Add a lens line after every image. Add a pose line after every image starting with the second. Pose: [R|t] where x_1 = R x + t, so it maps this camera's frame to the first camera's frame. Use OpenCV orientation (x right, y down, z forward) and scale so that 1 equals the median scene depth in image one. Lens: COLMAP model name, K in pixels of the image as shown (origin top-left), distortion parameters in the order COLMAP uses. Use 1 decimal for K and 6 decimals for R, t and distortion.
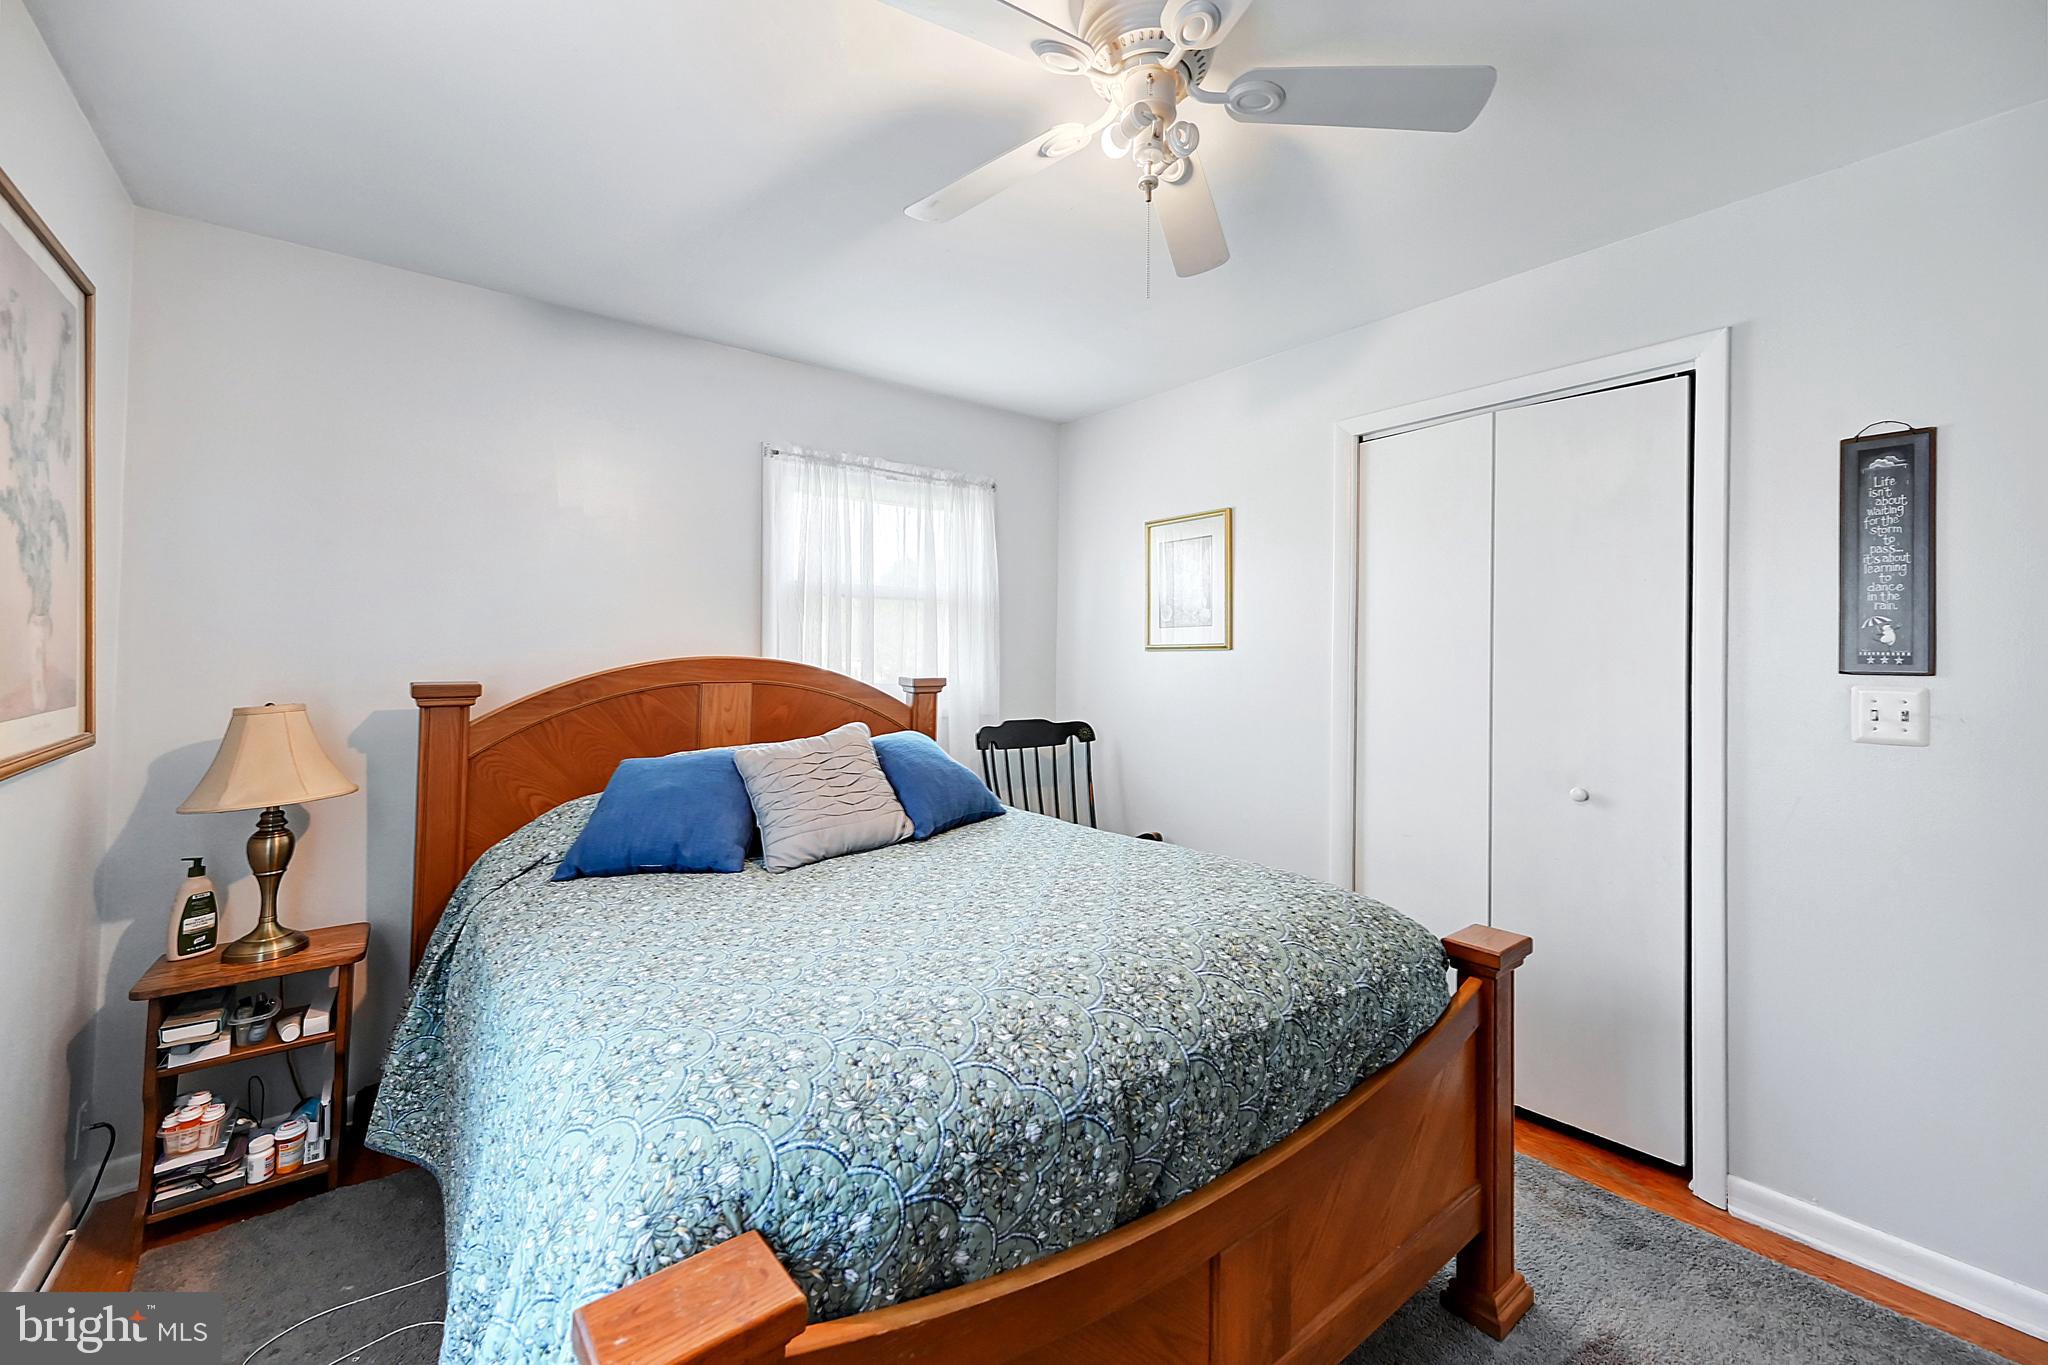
lens RADIAL K [[838.5, 0, 1043.5], [0, 838.5, 676.2], [0, 0, 1]] dist [0.016850, -0.000048]
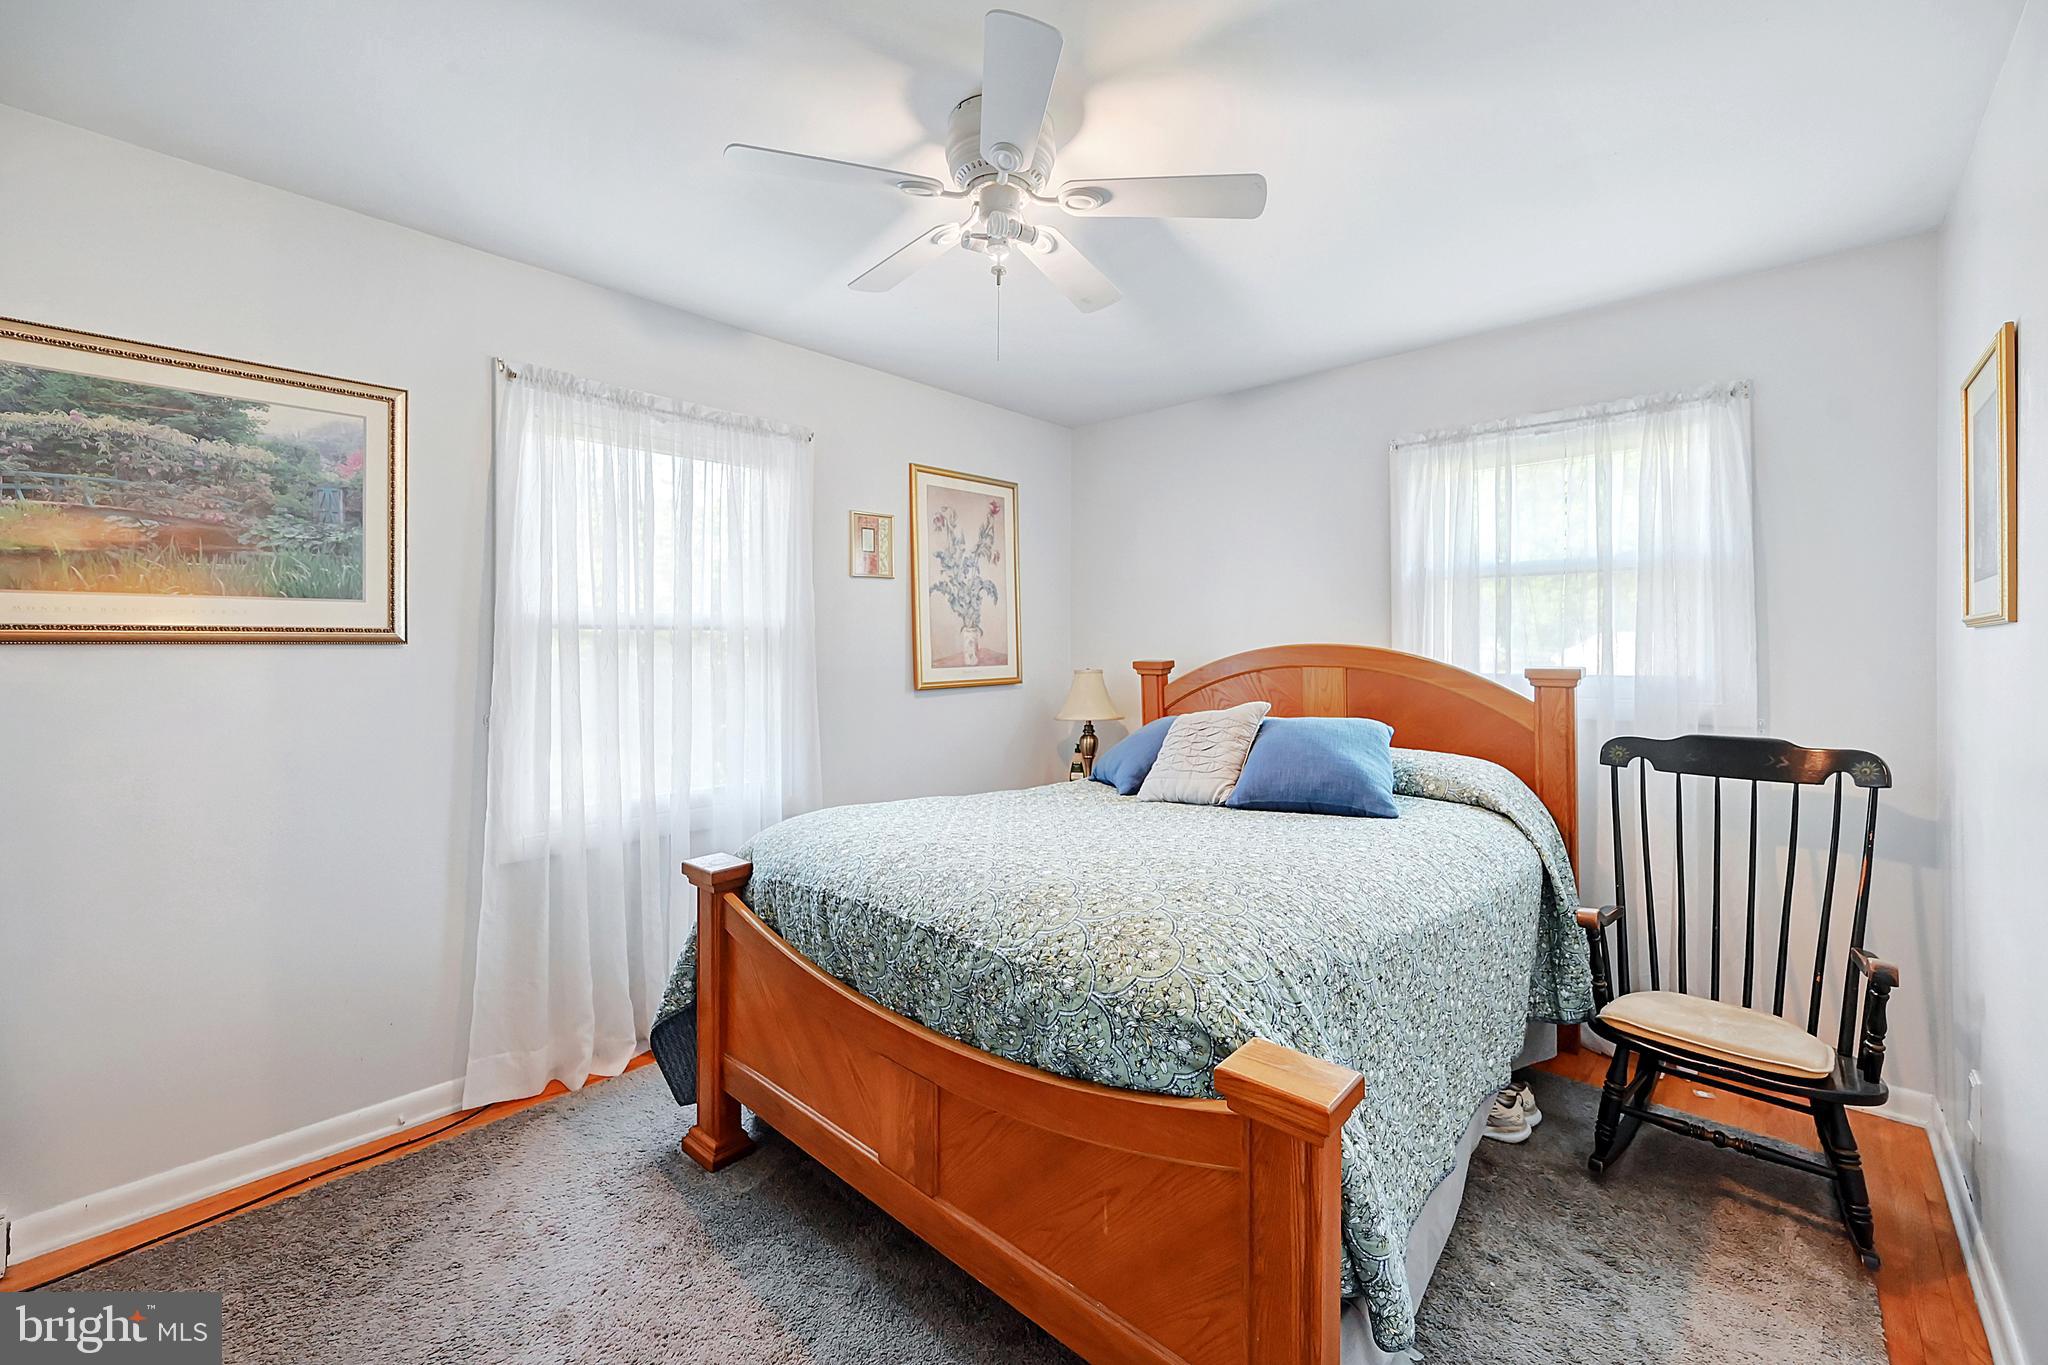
lens RADIAL K [[838.5, 0, 1043.5], [0, 838.5, 676.2], [0, 0, 1]] dist [0.016850, -0.000048]
pose [[0.156813, 0.033341, -0.987065, 0.746088], [-0.022515, 0.999291, 0.030177, -0.005027], [0.987372, 0.017492, 0.157452, 0.469983]]
